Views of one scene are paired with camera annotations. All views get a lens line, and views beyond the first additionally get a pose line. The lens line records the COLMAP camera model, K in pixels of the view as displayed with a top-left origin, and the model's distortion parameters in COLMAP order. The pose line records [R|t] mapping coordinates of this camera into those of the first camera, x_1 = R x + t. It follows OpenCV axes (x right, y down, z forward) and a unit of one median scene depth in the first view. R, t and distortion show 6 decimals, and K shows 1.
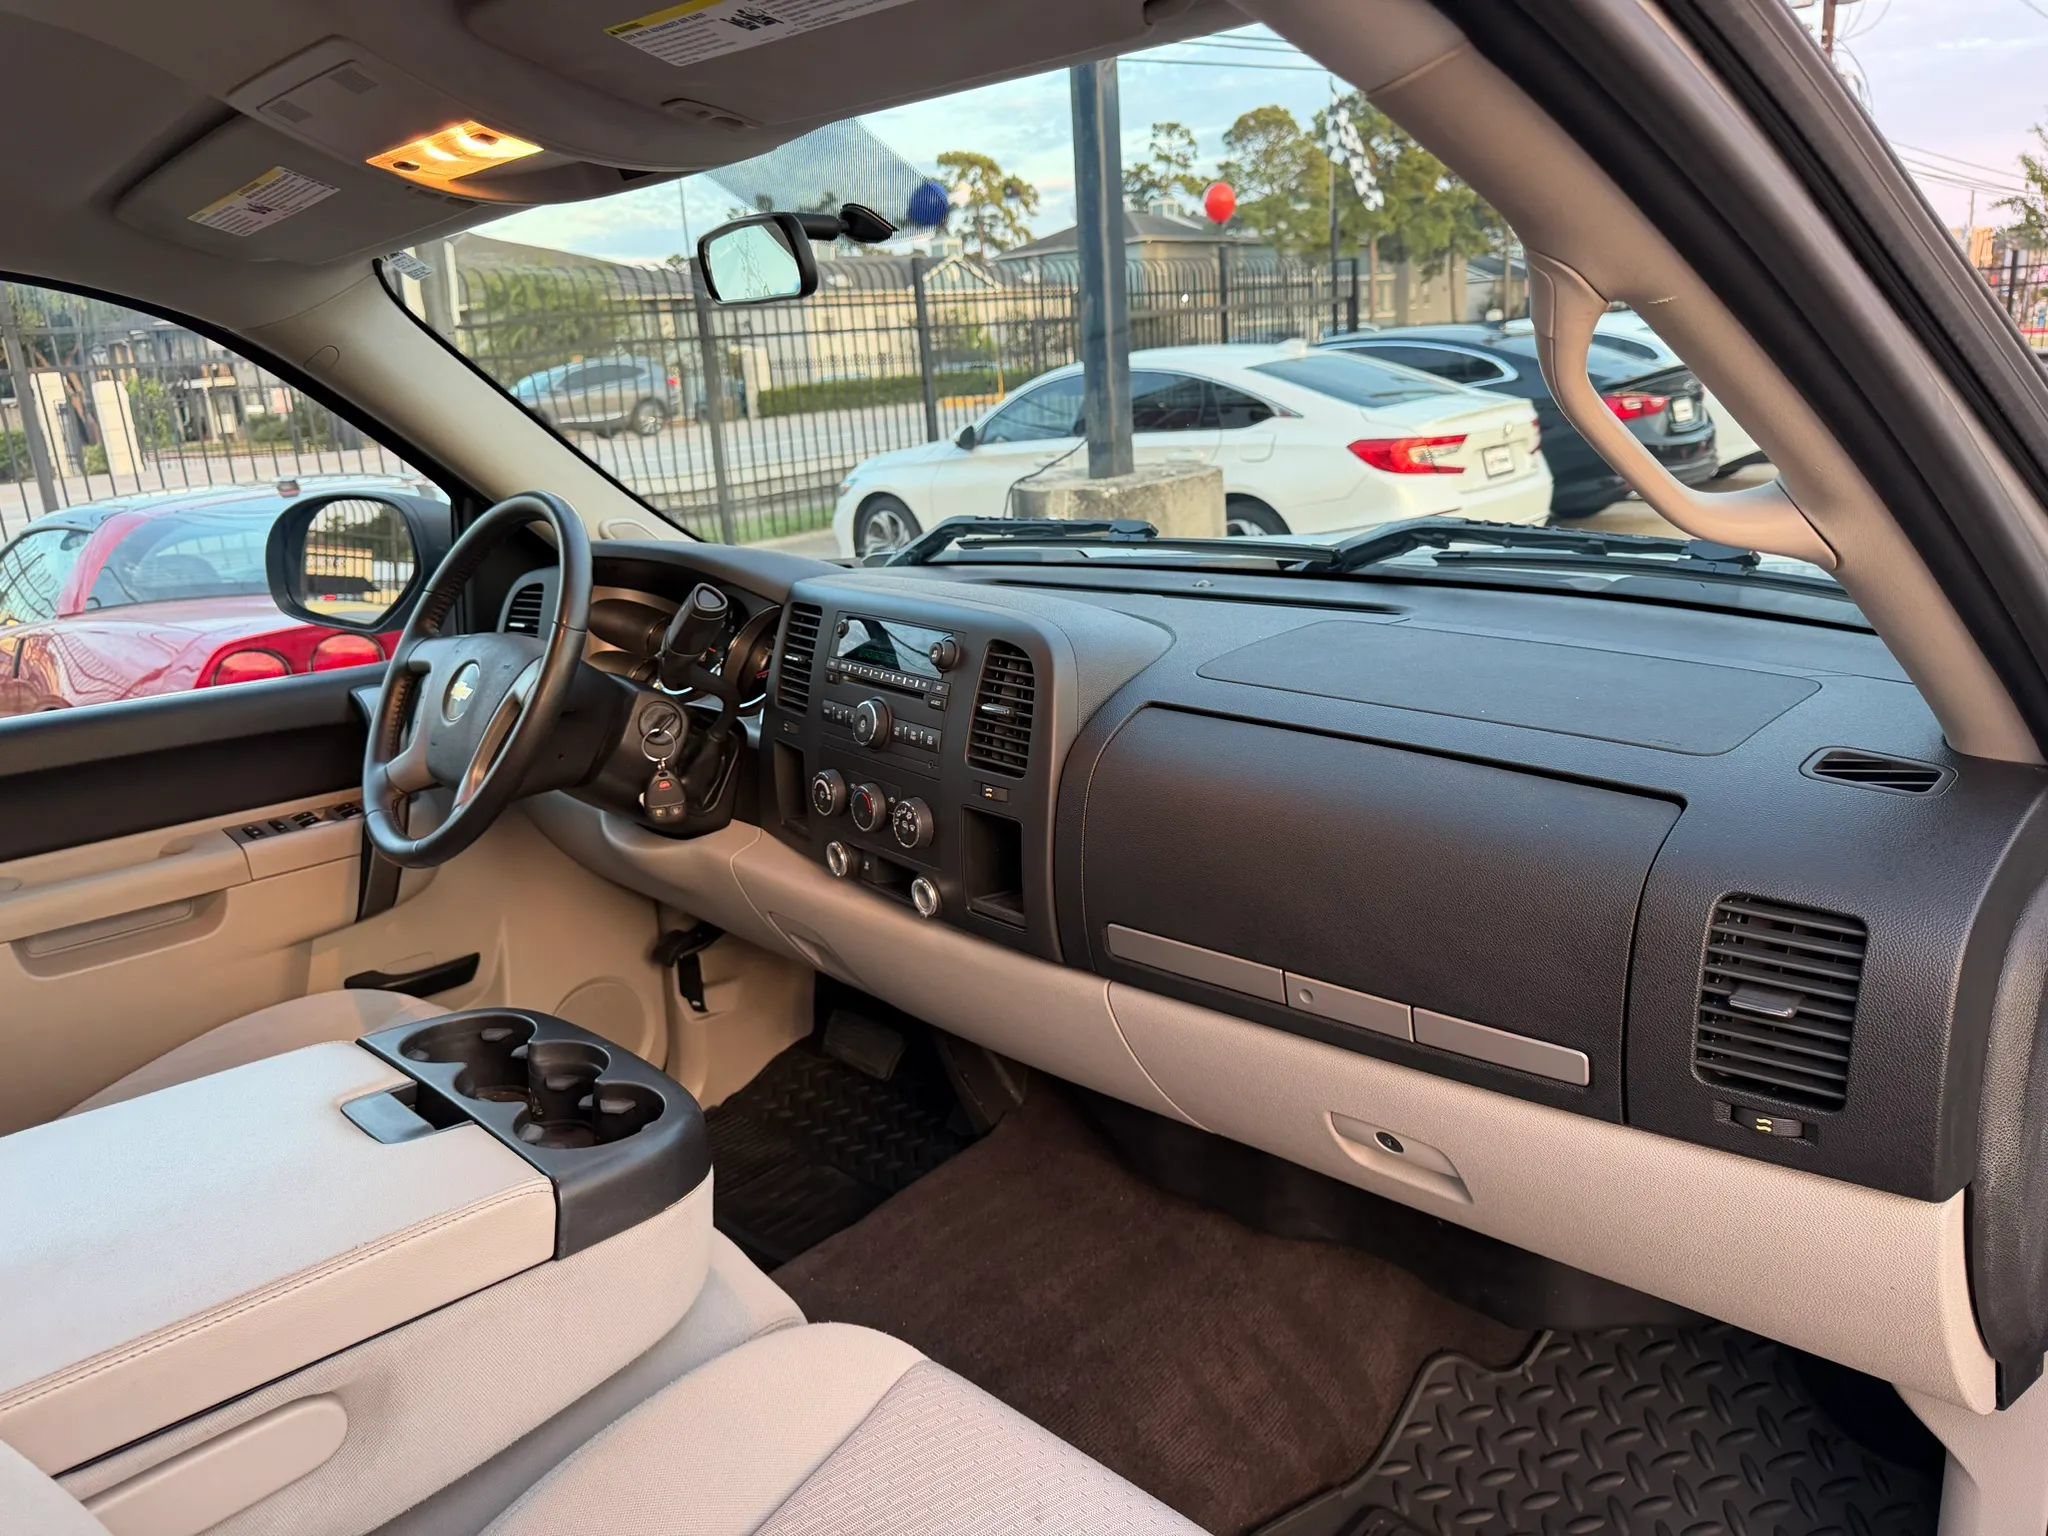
lens RADIAL K [[1469.1, 0, 1017.6], [0, 1469.1, 761.9], [0, 0, 1]] dist [-0.007495, -0.005109]
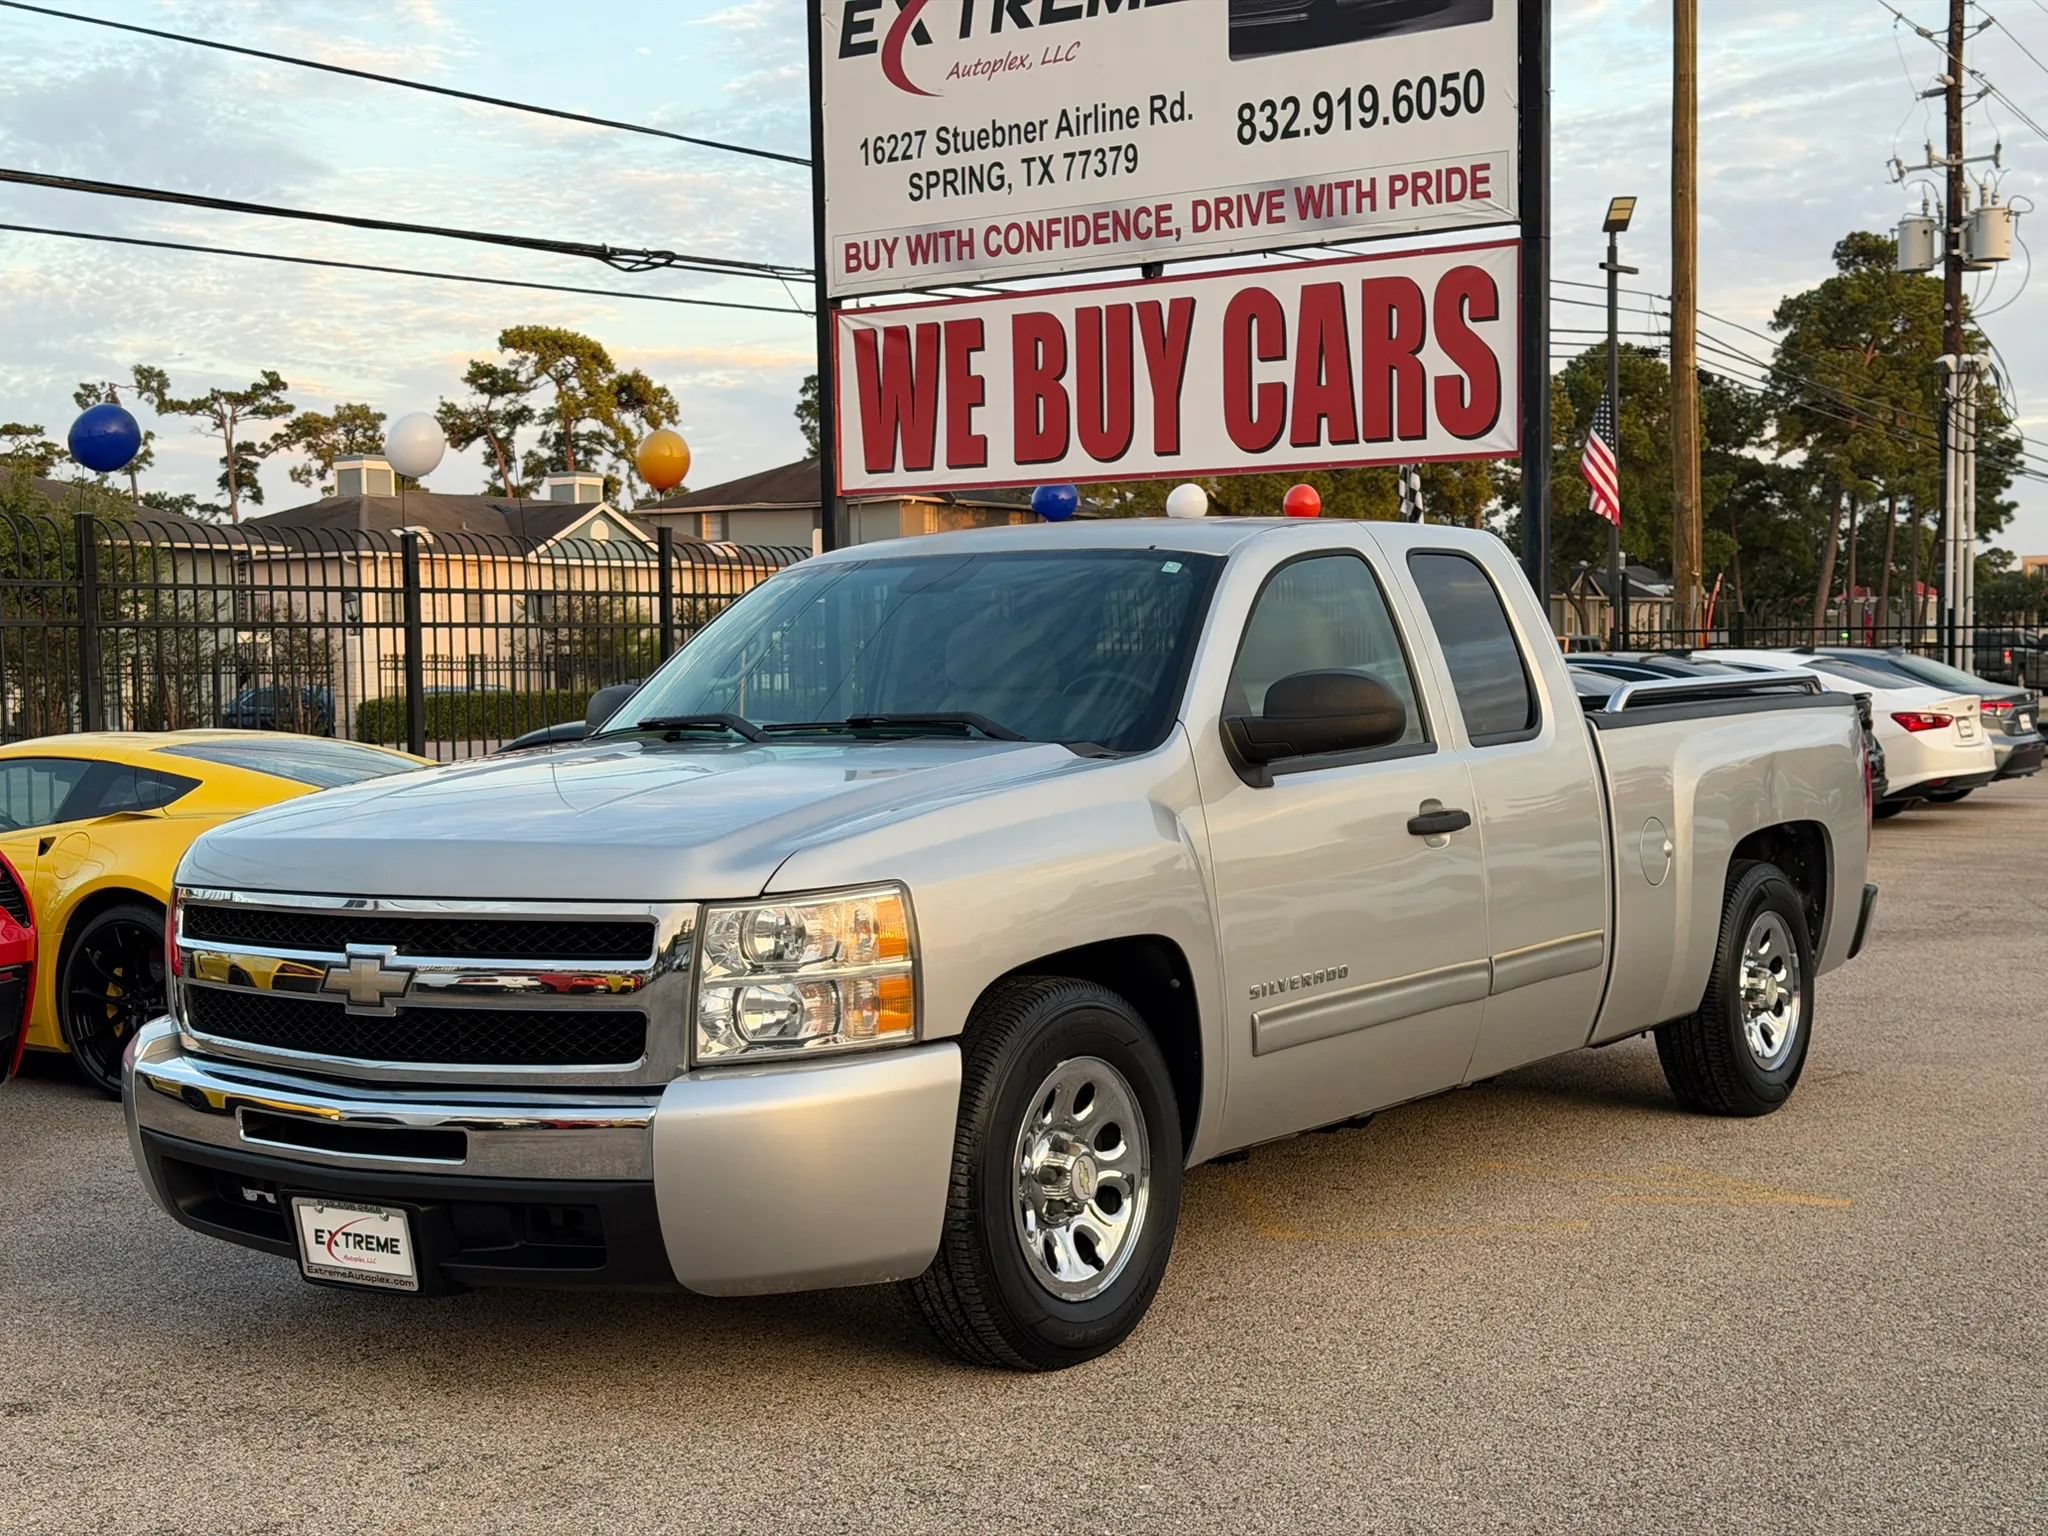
lens RADIAL K [[2841.8, 0, 1023.2], [0, 2841.8, 750.6], [0, 0, 1]] dist [0.192482, -0.517095]
pose [[0.984196, 0.048718, 0.170249, -0.571882], [-0.005370, 0.969179, -0.246299, 0.332371], [-0.177001, 0.241492, 0.954124, -1.031266]]
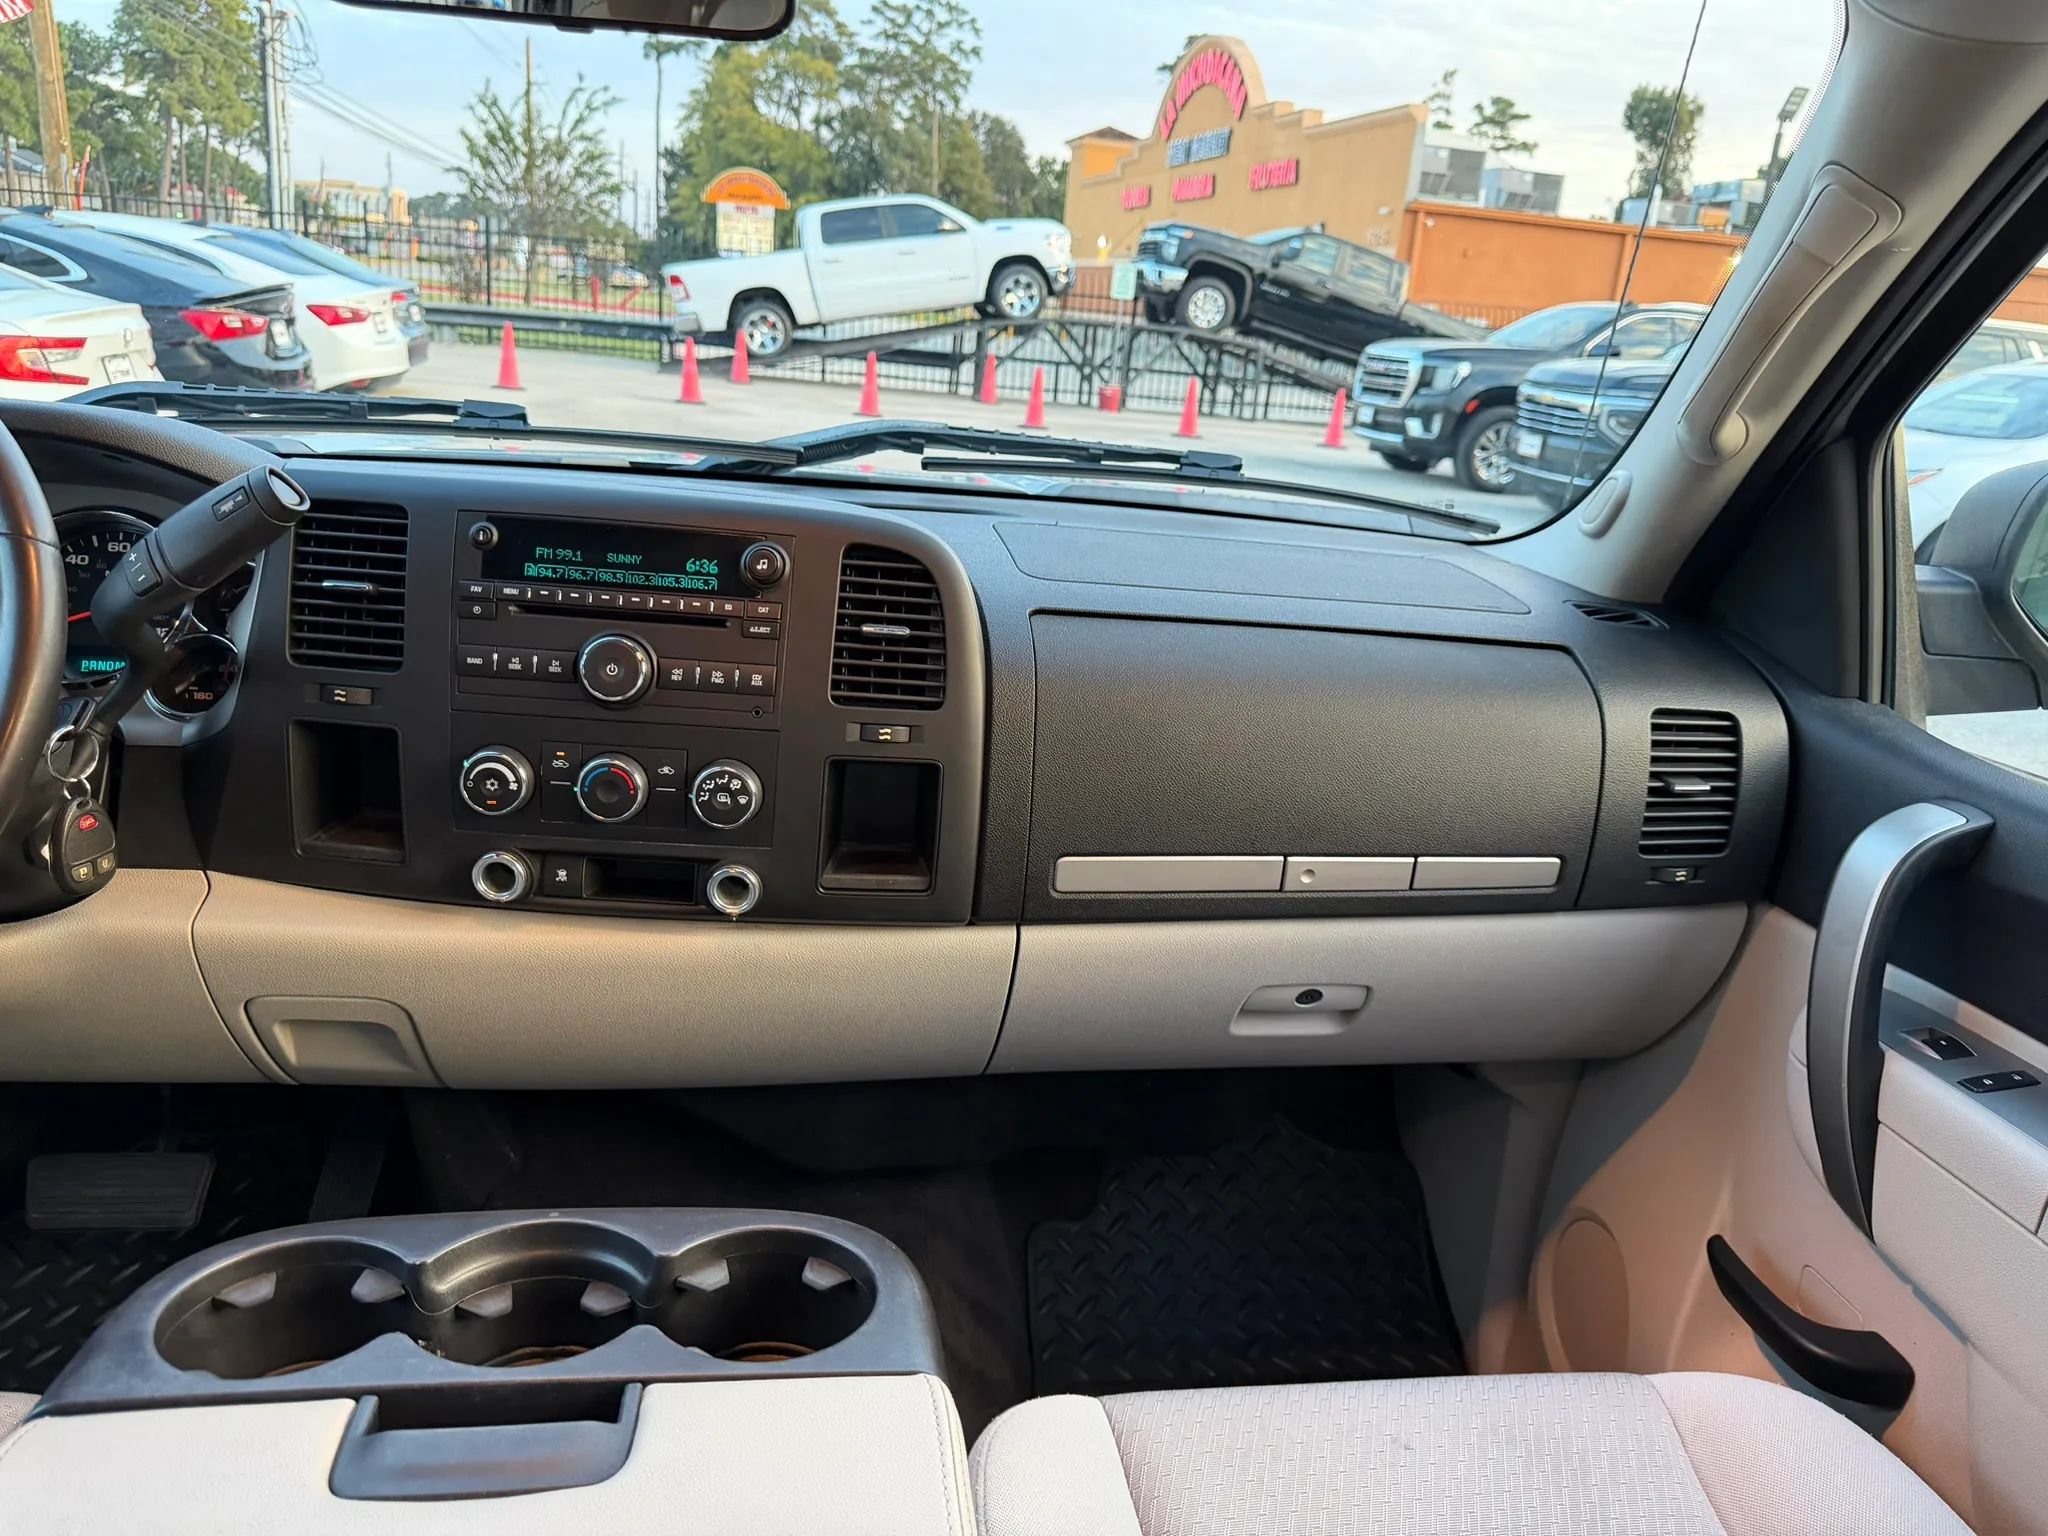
lens RADIAL K [[1469.1, 0, 1017.6], [0, 1469.1, 761.9], [0, 0, 1]] dist [-0.007495, -0.005109]
pose [[0.577225, -0.134989, 0.805351, -0.079484], [0.100723, 0.990480, 0.093827, -0.004104], [-0.810350, 0.026958, 0.585326, 0.059312]]
